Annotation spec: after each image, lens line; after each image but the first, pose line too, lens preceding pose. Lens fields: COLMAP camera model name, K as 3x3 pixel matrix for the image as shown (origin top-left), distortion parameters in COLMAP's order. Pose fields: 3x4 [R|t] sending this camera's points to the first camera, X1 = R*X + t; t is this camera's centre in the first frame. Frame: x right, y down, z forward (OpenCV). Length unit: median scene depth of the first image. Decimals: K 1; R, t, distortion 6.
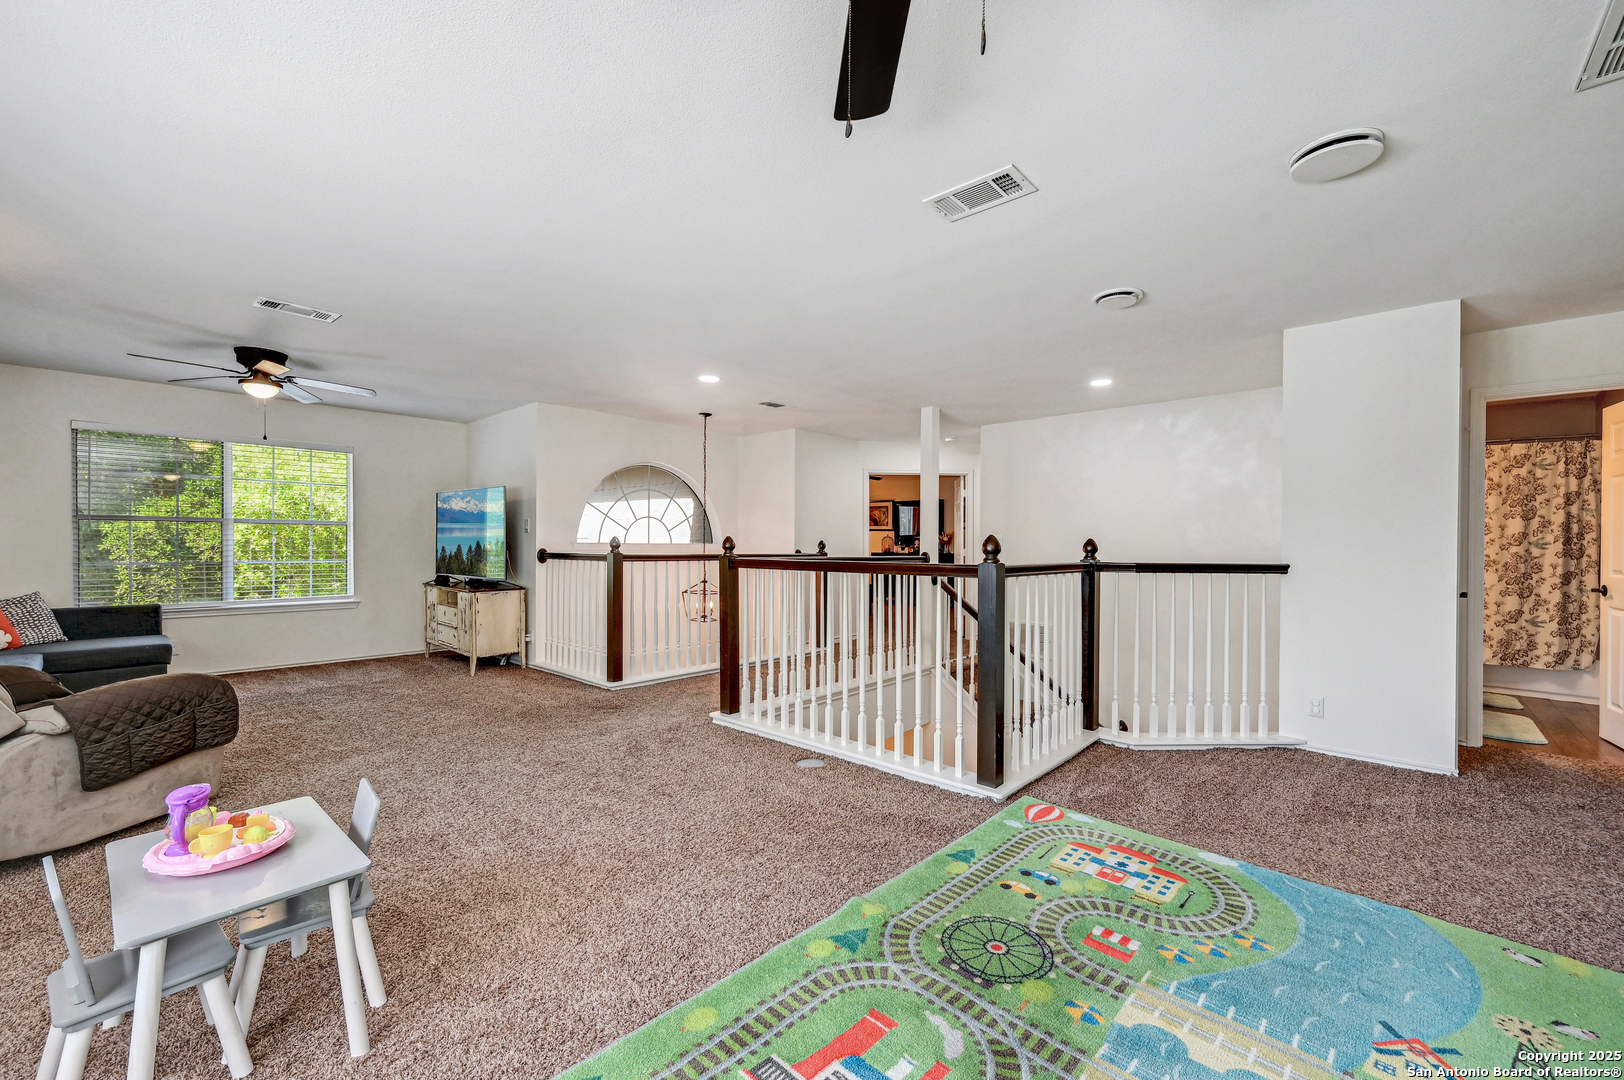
lens RADIAL K [[653.0, 0, 808.3], [0, 653.0, 544.0], [0, 0, 1]] dist [-0.001245, 0.001217]
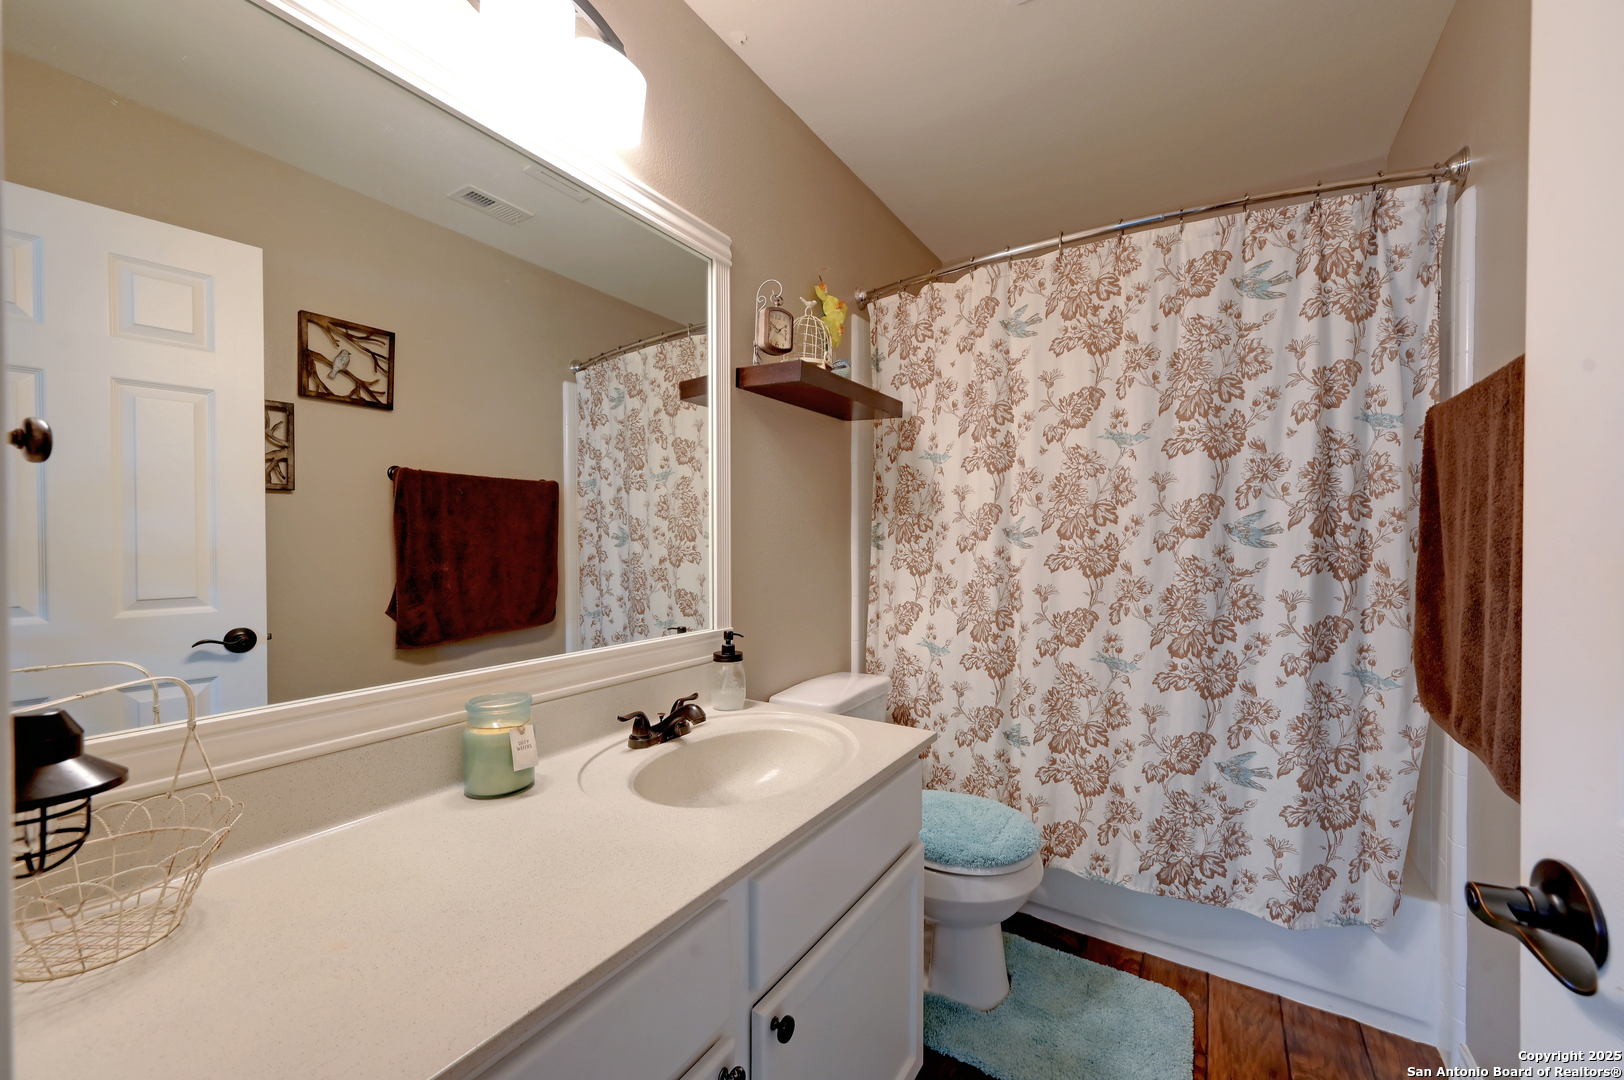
lens RADIAL K [[653.0, 0, 806.1], [0, 653.0, 541.4], [0, 0, 1]] dist [-0.001245, 0.001217]
pose [[0.985051, -0.004746, 0.172196, 0.853666], [0.004295, 0.999986, 0.002989, 0.003211], [-0.172208, -0.002204, 0.985058, 0.726413]]
